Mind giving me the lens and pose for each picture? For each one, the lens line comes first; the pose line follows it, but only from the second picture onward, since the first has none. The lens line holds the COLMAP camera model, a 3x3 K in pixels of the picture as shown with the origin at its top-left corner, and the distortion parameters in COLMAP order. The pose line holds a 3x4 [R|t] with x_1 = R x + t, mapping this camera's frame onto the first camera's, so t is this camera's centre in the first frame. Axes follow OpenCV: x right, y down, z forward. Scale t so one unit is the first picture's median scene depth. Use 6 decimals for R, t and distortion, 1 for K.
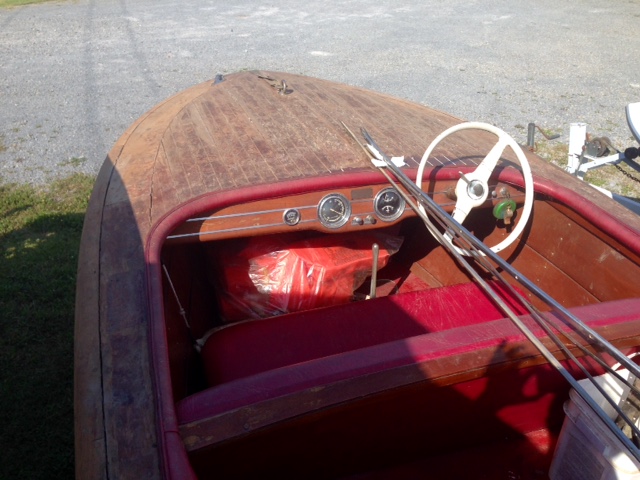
lens RADIAL K [[607.2, 0, 320.0], [0, 607.2, 240.0], [0, 0, 1]] dist [0.191417, -0.312059]
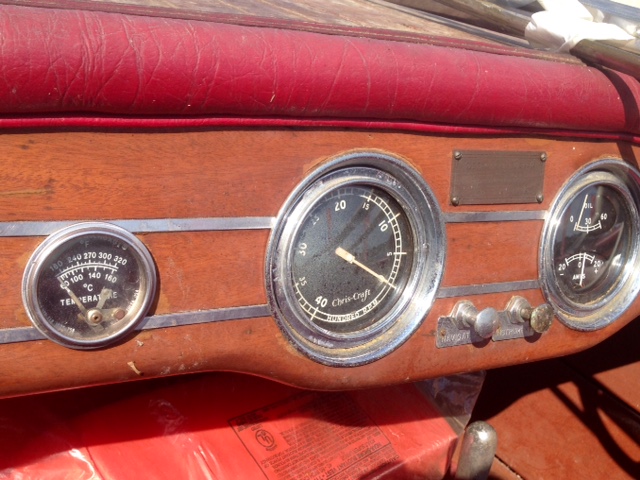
lens RADIAL K [[607.2, 0, 320.0], [0, 607.2, 240.0], [0, 0, 1]] dist [0.191417, -0.312059]
pose [[0.963245, 0.059636, 0.261922, -0.033788], [-0.022477, 0.989519, -0.142640, -0.028637], [-0.267683, 0.131511, 0.954490, 0.835441]]
